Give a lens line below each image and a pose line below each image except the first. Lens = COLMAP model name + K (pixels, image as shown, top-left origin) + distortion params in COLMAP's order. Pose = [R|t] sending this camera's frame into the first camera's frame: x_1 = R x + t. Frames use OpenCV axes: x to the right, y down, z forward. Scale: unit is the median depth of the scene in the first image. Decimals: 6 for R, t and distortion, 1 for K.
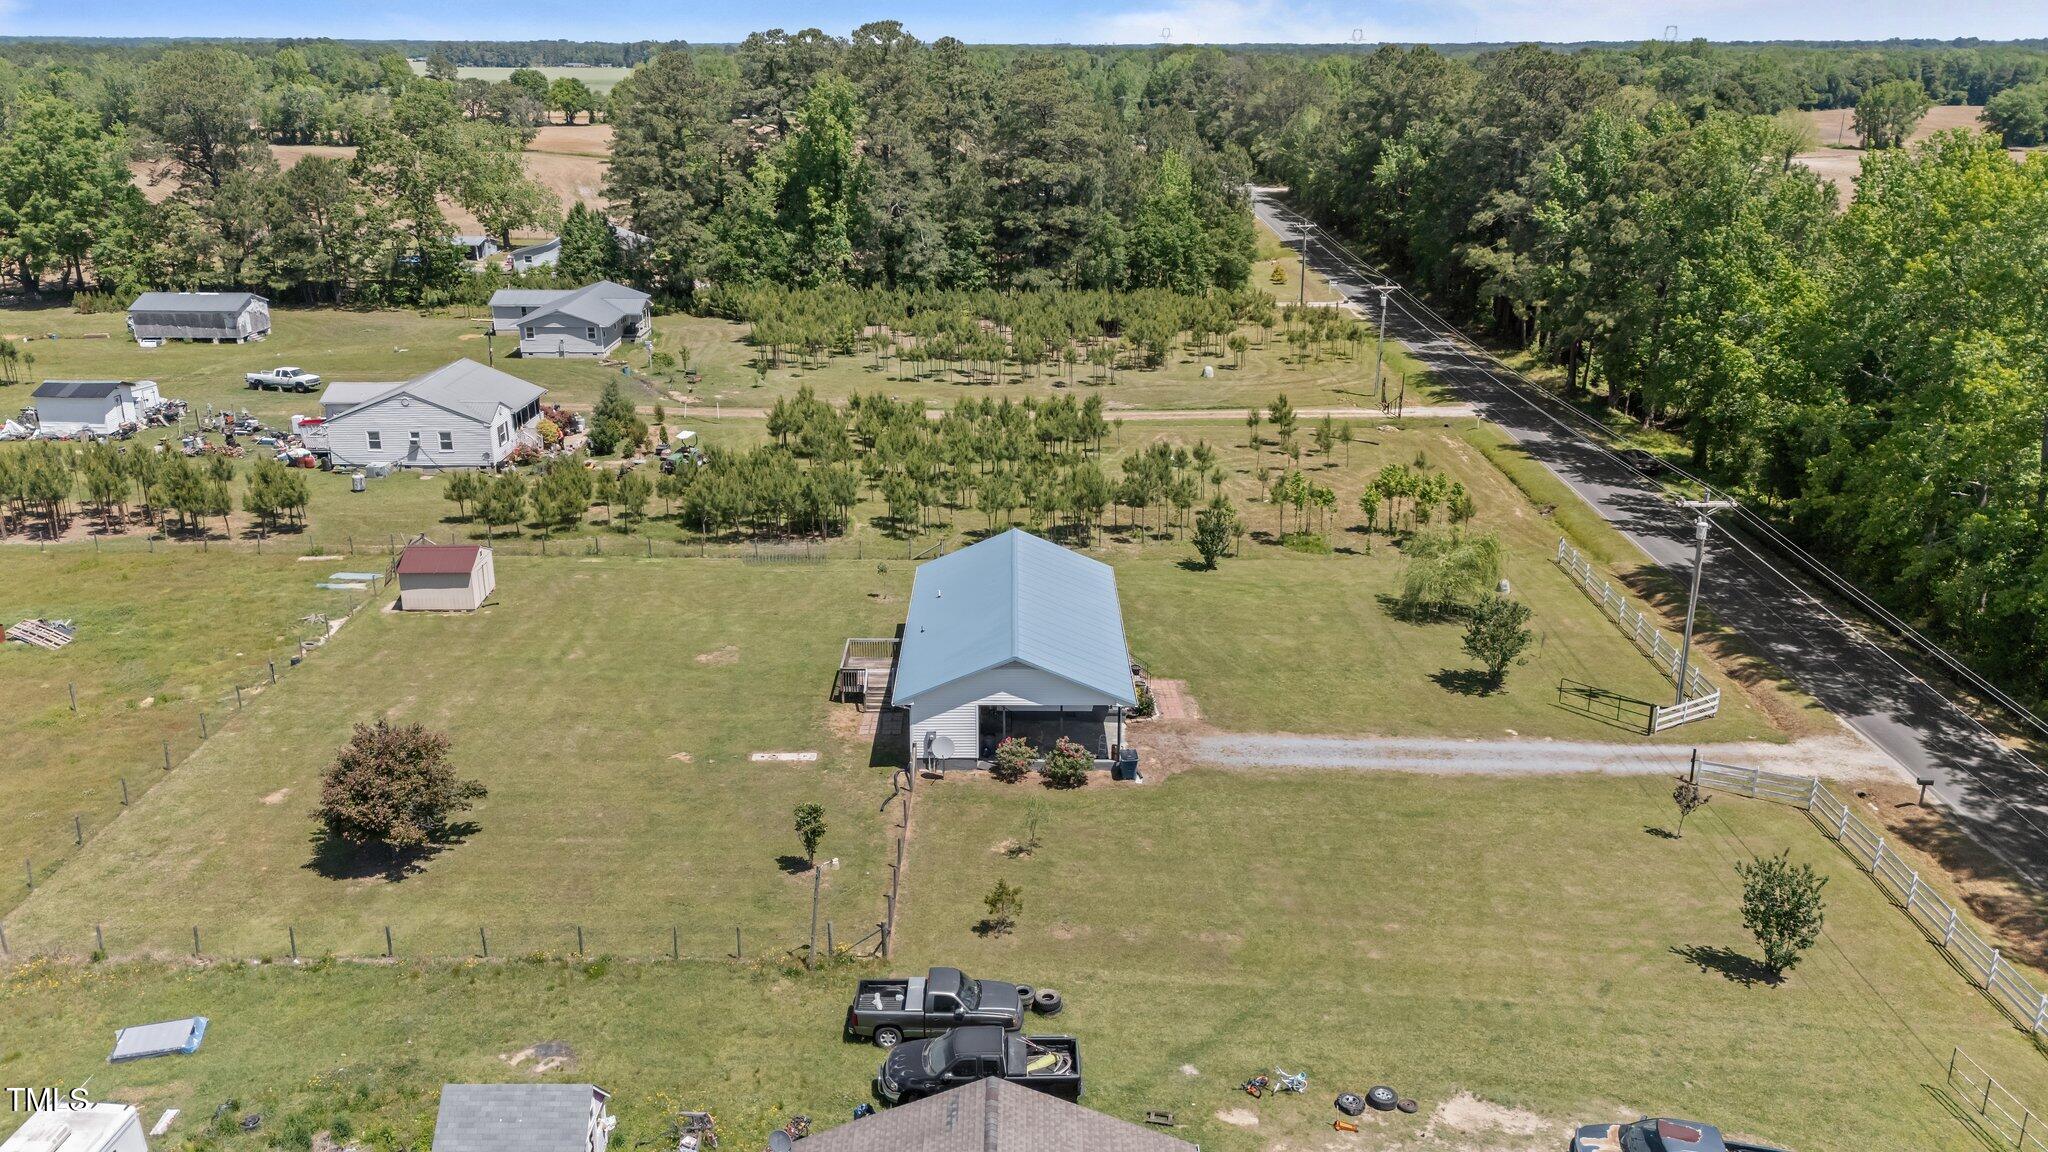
lens RADIAL K [[1510.2, 0, 957.3], [0, 1510.2, 573.7], [0, 0, 1]] dist [0.101417, -0.069785]
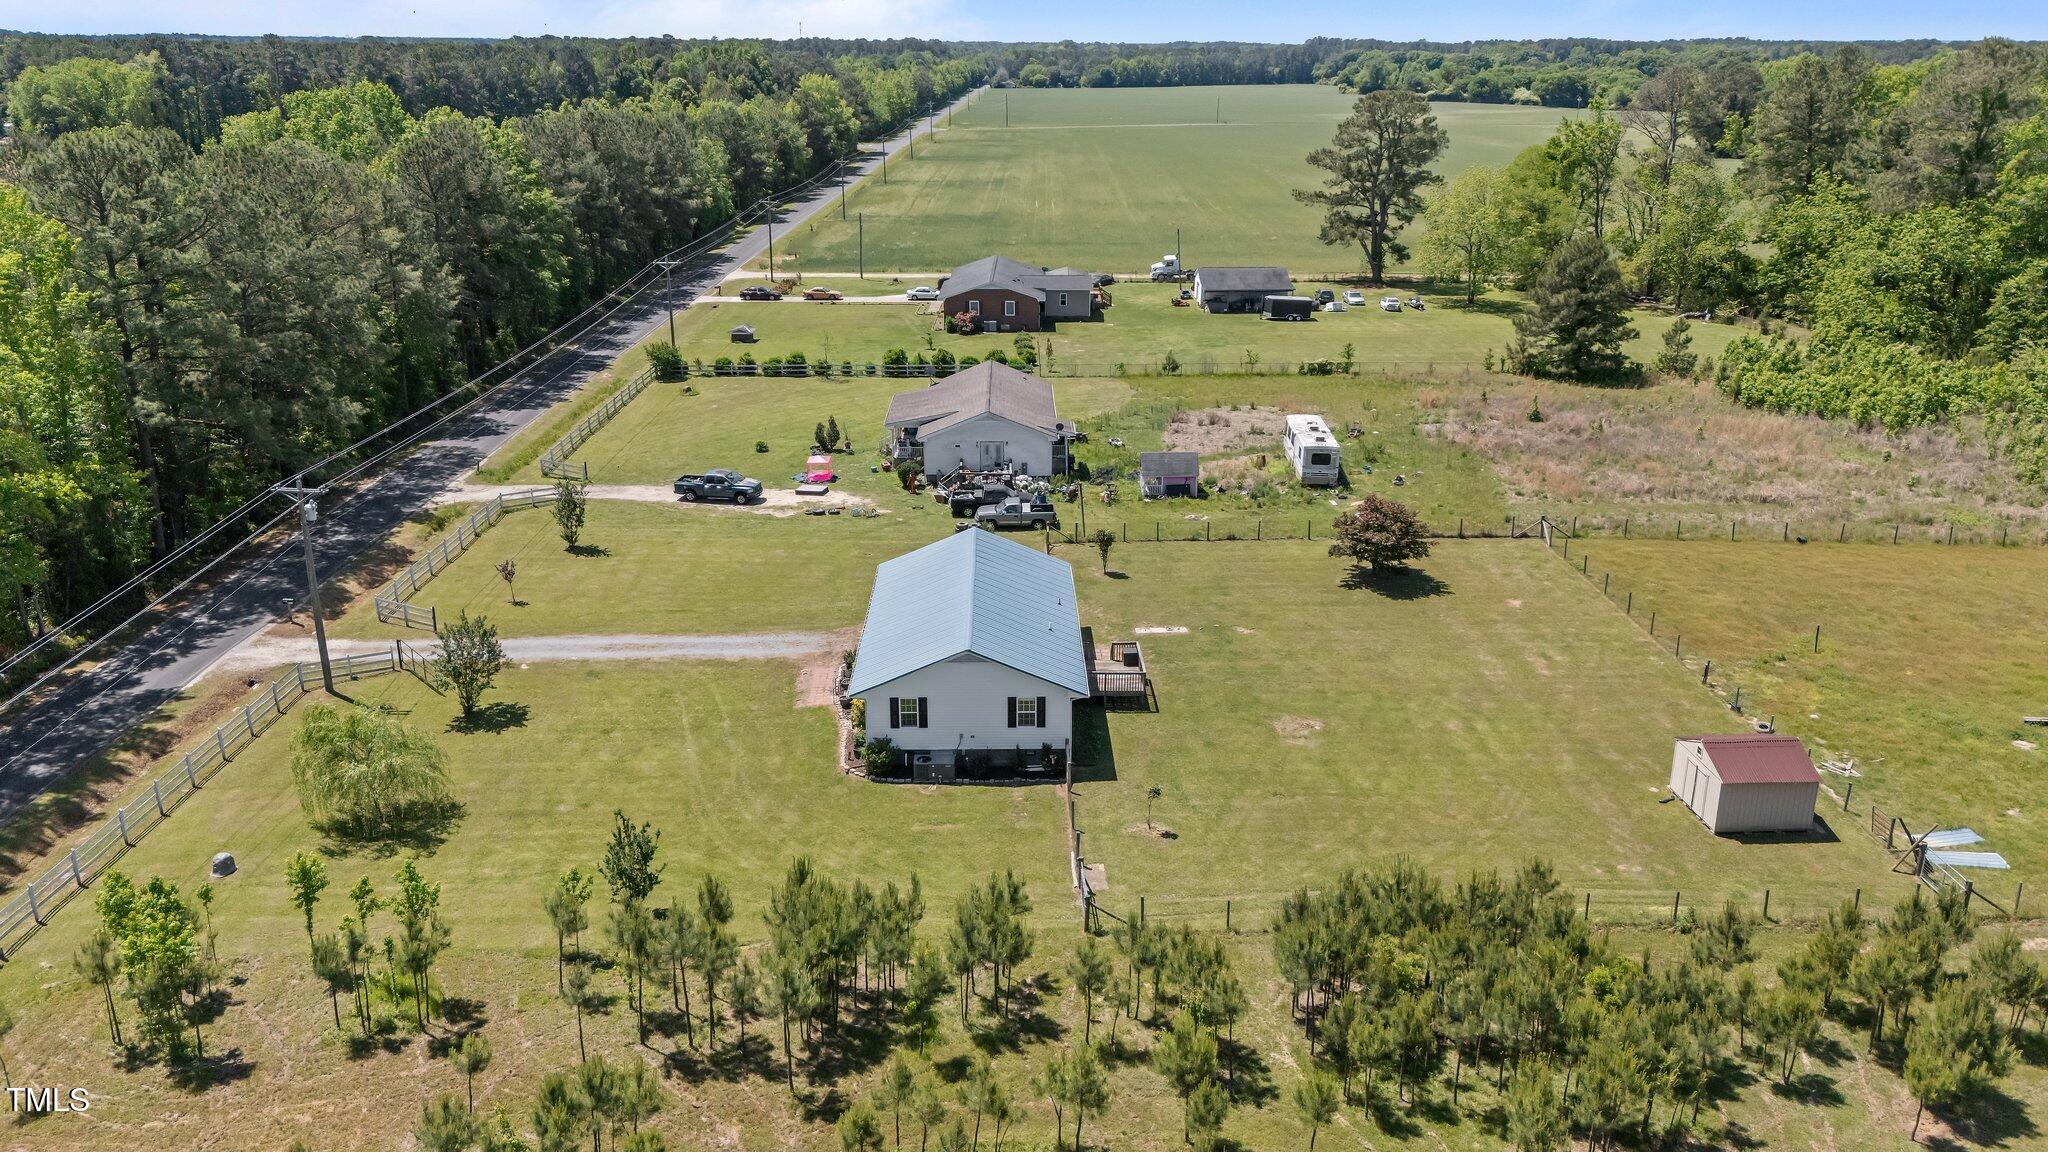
lens RADIAL K [[1510.2, 0, 957.3], [0, 1510.2, 573.7], [0, 0, 1]] dist [0.101417, -0.069785]
pose [[-0.999873, -0.005084, -0.015097, 0.047675], [-0.013368, 0.783189, 0.621640, -0.459227], [0.008664, 0.621763, -0.783158, 1.310016]]
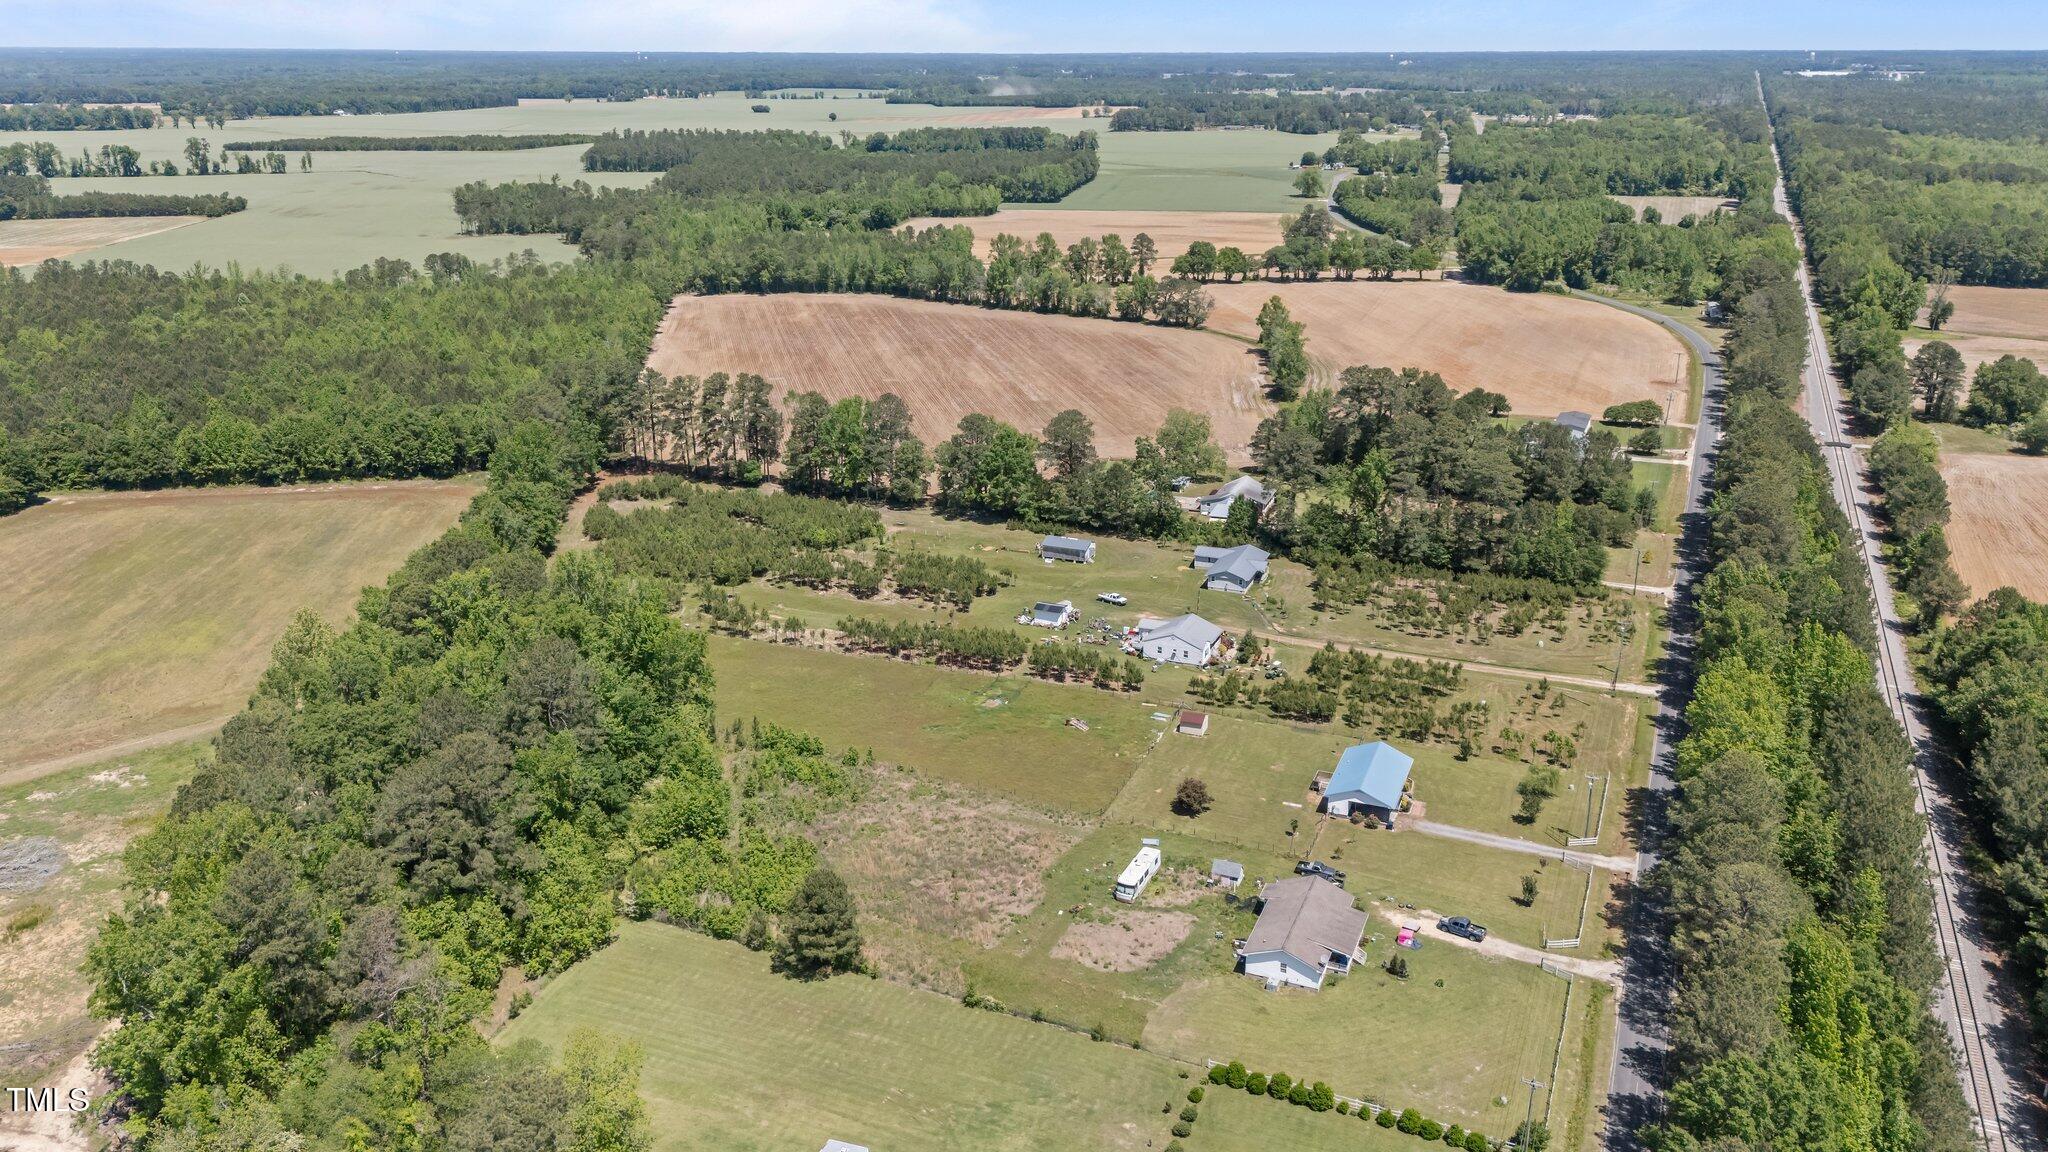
lens RADIAL K [[1510.2, 0, 957.3], [0, 1510.2, 573.7], [0, 0, 1]] dist [0.101417, -0.069785]
pose [[0.921960, 0.121711, -0.367664, 0.278716], [-0.116095, 0.992532, 0.037444, -0.314570], [0.369476, 0.008162, 0.929204, -1.786764]]
